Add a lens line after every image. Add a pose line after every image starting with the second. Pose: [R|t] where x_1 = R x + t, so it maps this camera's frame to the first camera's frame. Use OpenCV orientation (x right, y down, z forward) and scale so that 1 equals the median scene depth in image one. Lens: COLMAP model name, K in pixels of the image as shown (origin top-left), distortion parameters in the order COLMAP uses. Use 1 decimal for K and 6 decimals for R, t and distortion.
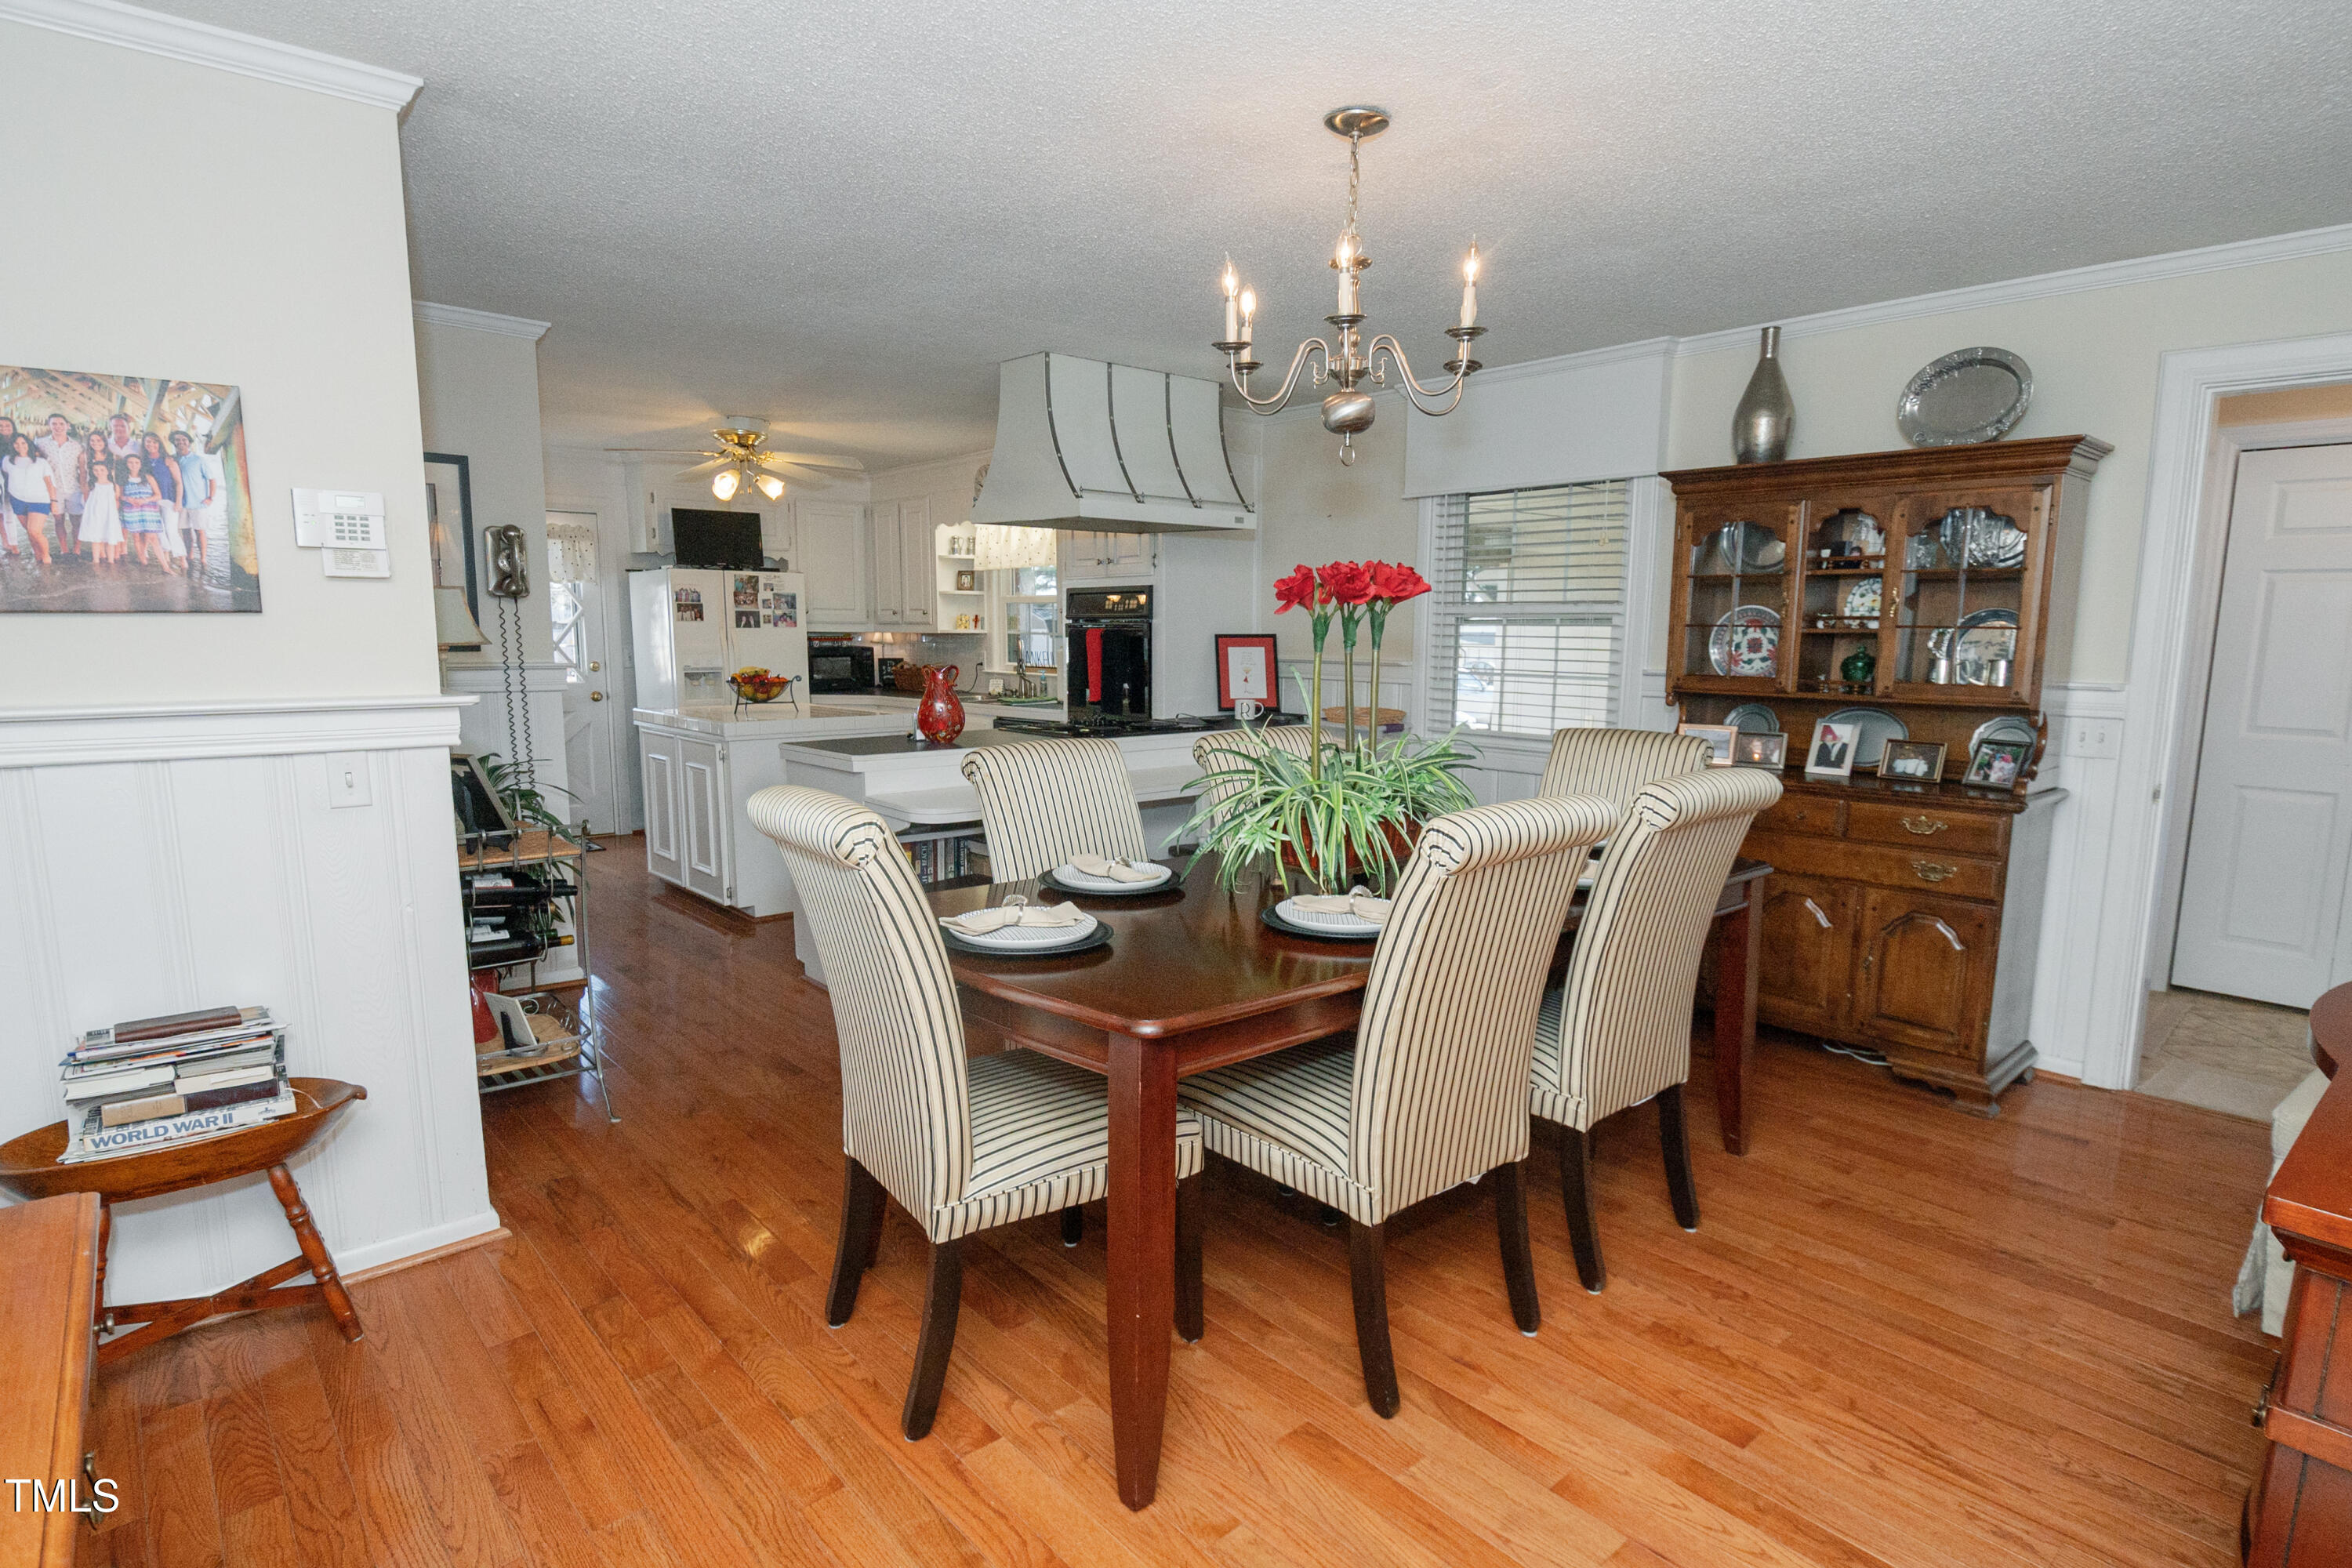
lens RADIAL K [[1232.0, 0, 1187.4], [0, 1232.0, 800.9], [0, 0, 1]] dist [0.004599, 0.000400]
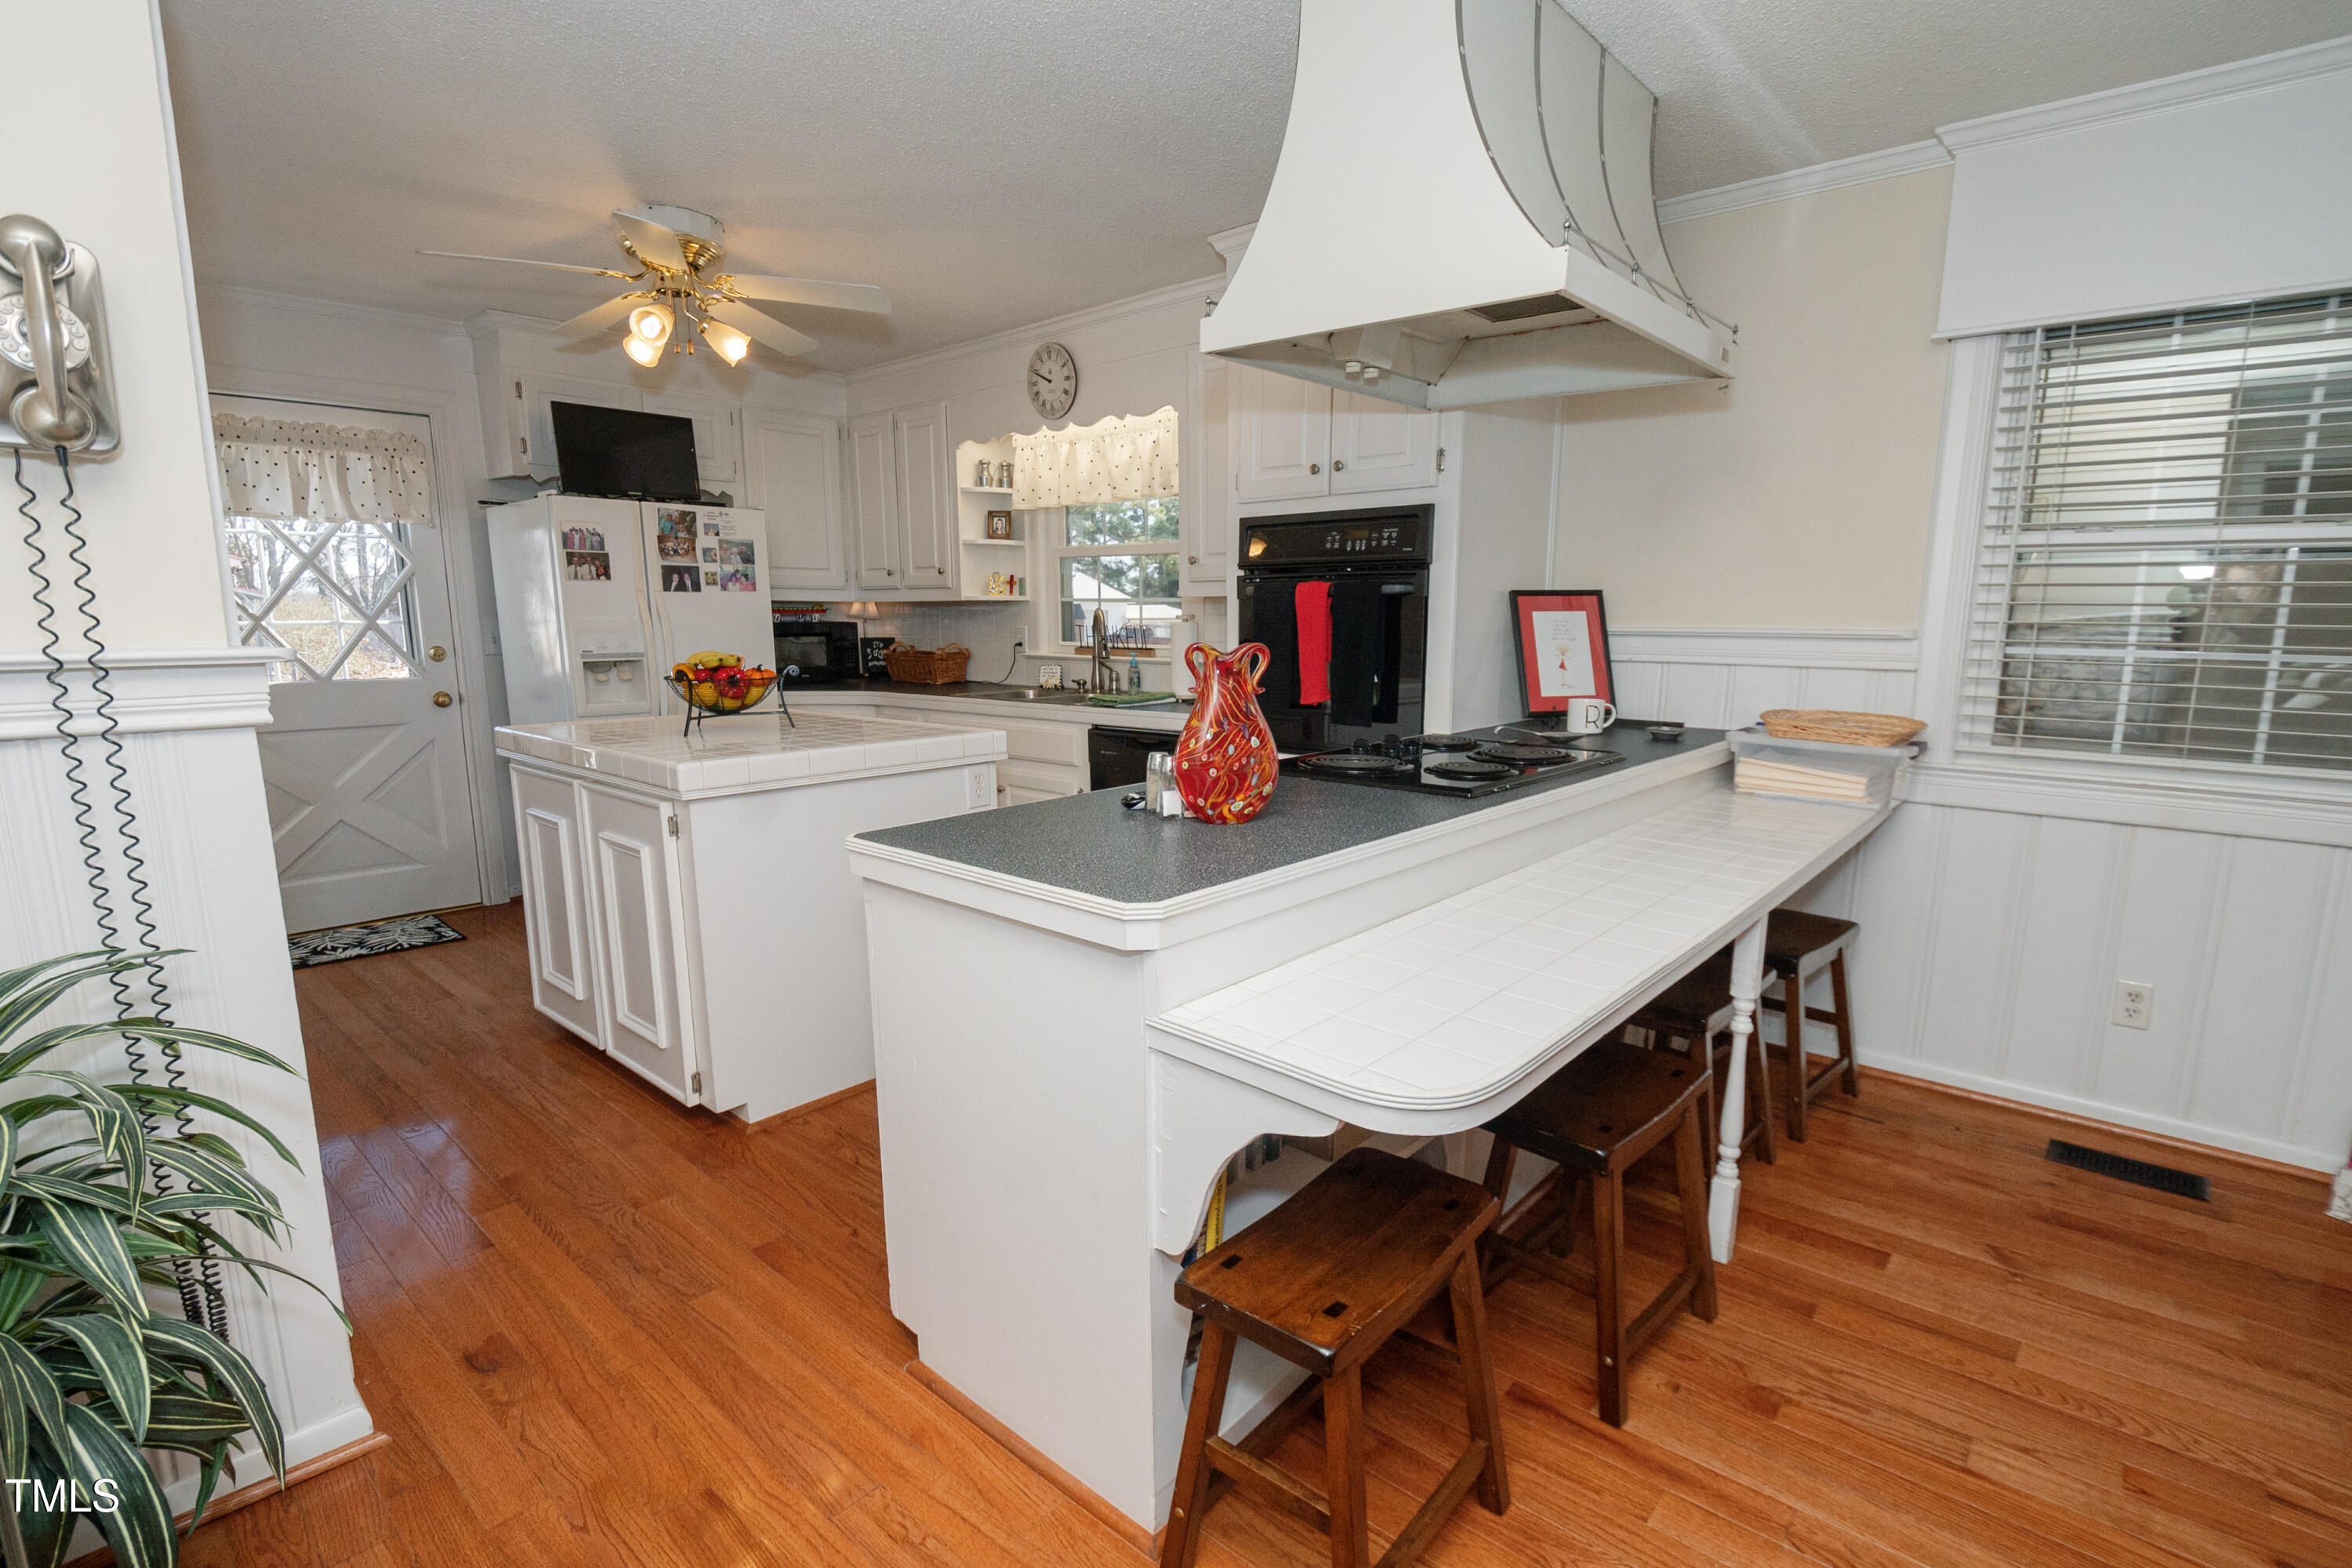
lens RADIAL K [[1090.7, 0, 1181.1], [0, 1090.7, 805.2], [0, 0, 1]] dist [0.009804, -0.016649]
pose [[0.992887, -0.026505, 0.116074, -0.162374], [0.022257, 0.999039, 0.037748, -0.042861], [-0.116963, -0.034896, 0.992523, 0.386475]]
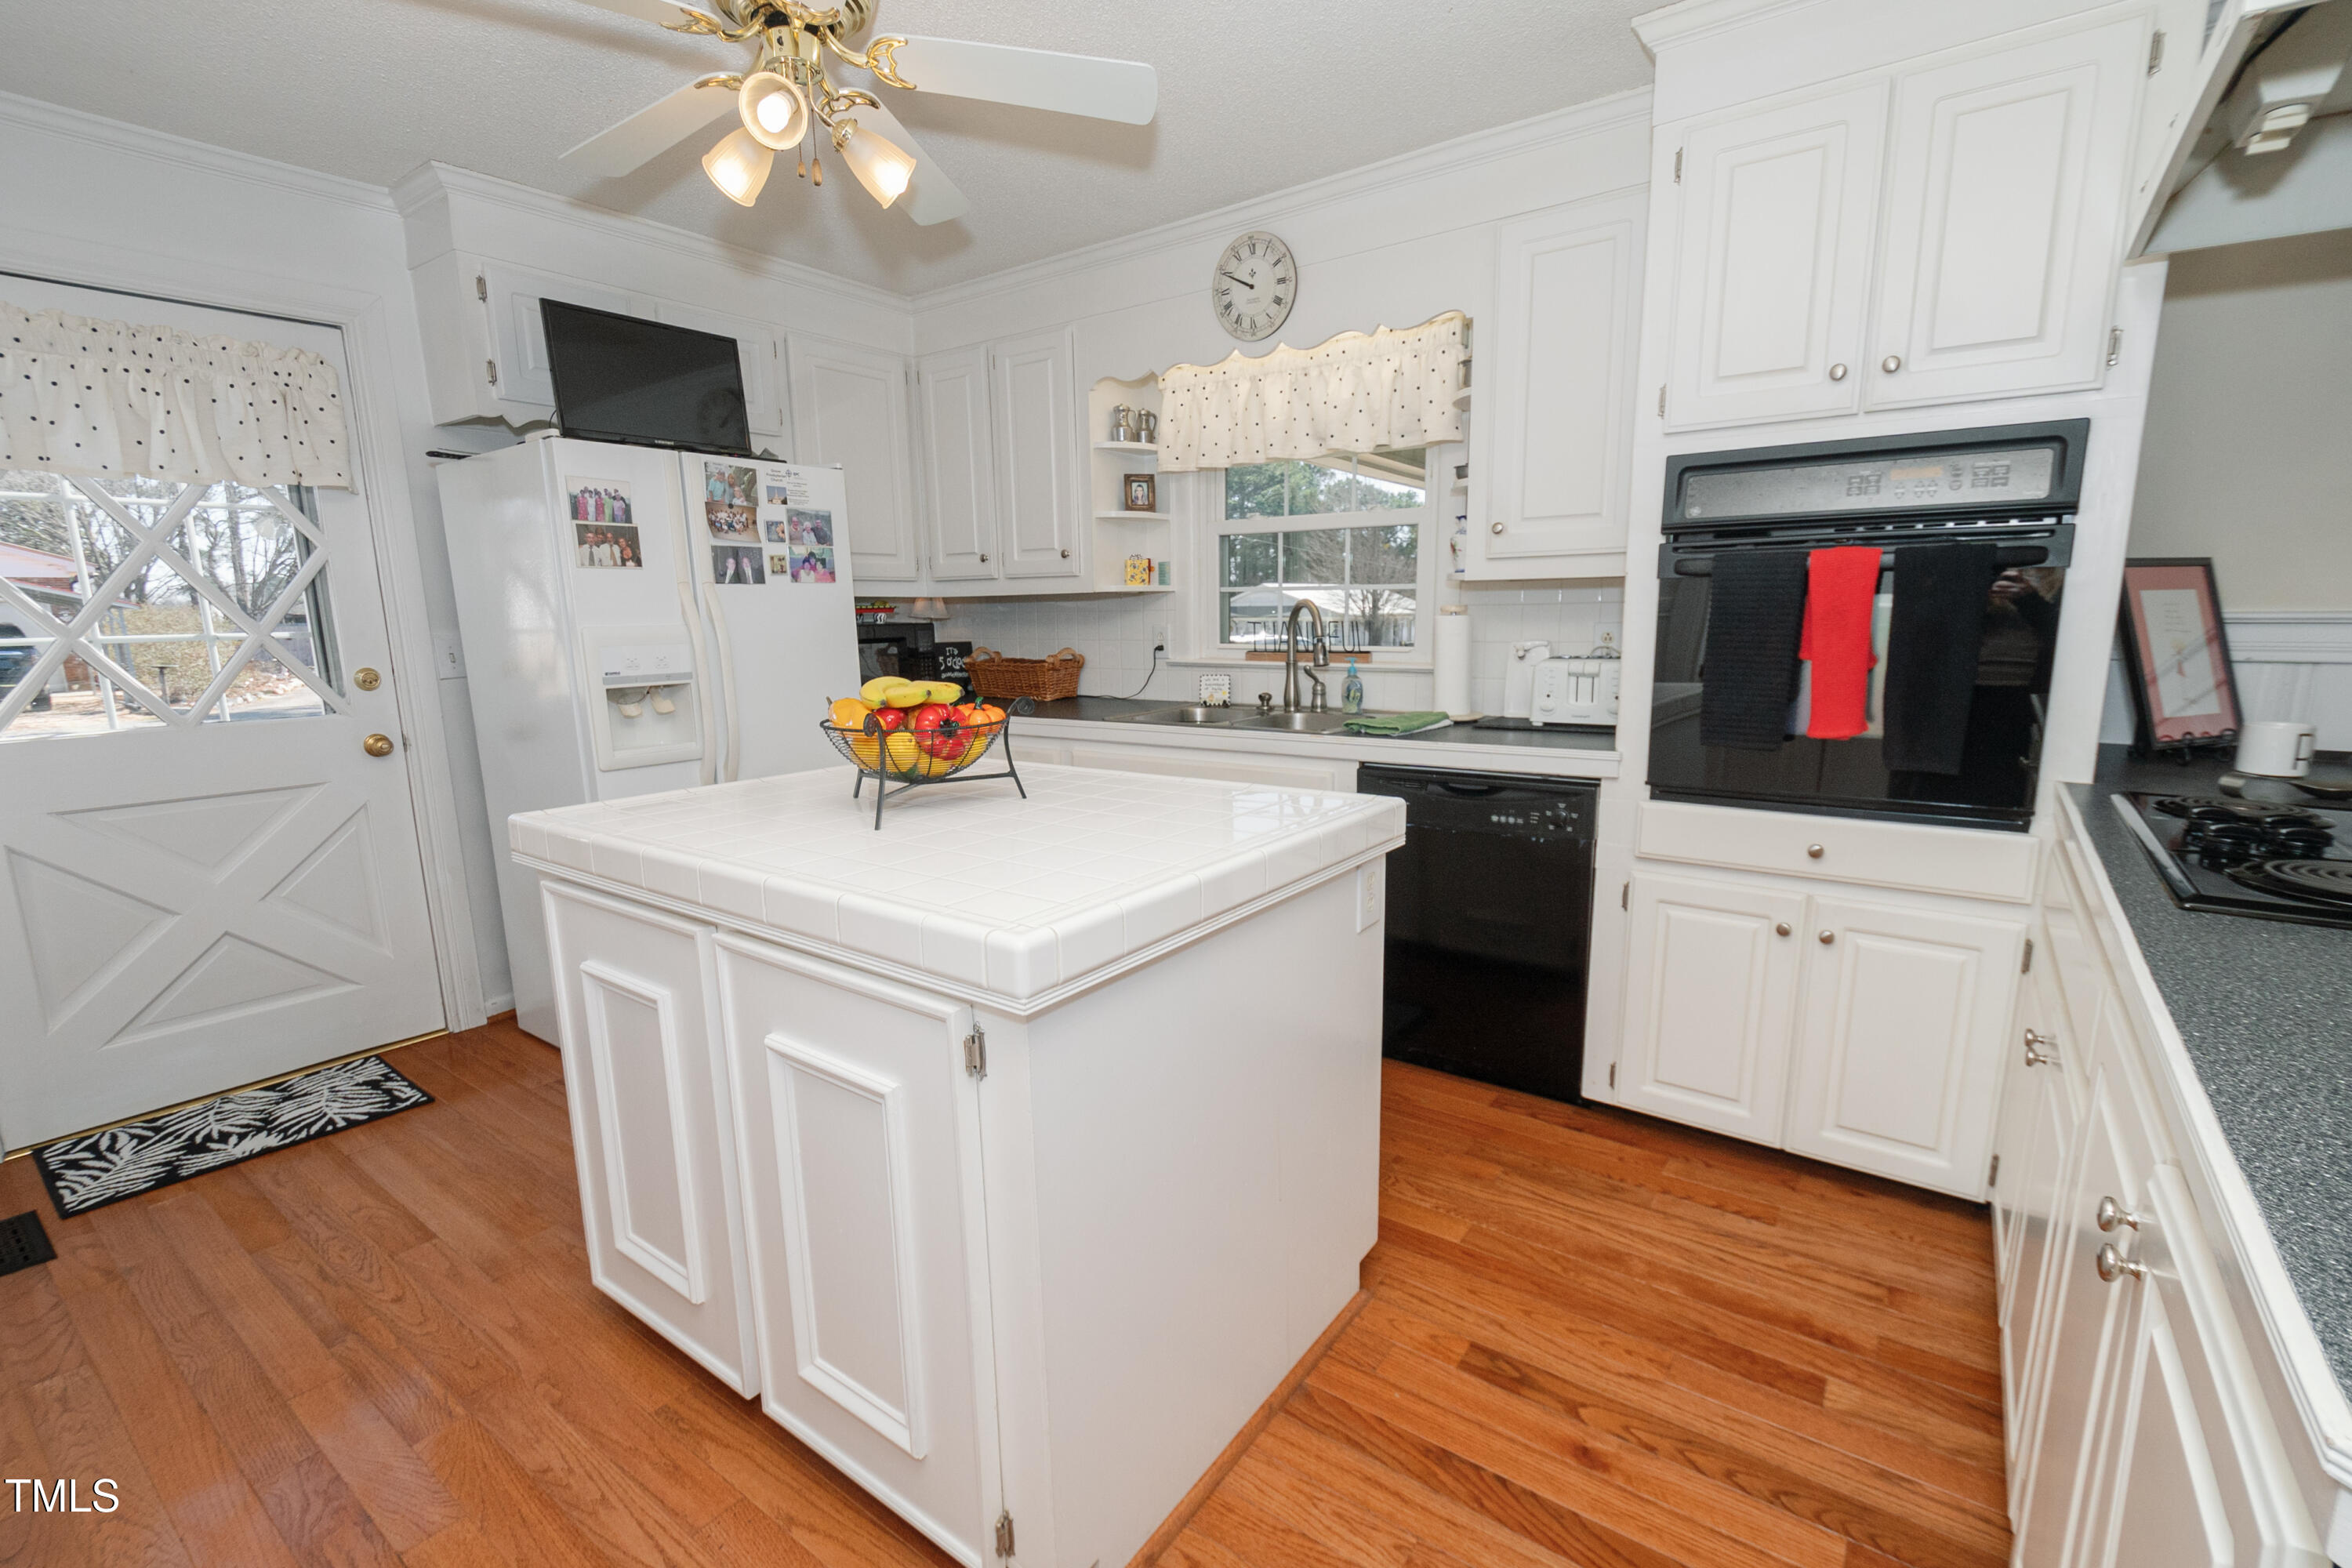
lens RADIAL K [[1034.9, 0, 1181.1], [0, 1034.9, 803.7], [0, 0, 1]] dist [0.008317, -0.006561]
pose [[0.977441, -0.059520, 0.202649, -0.276999], [0.049794, 0.997365, 0.052763, -0.070592], [-0.205256, -0.041482, 0.977829, 0.582156]]
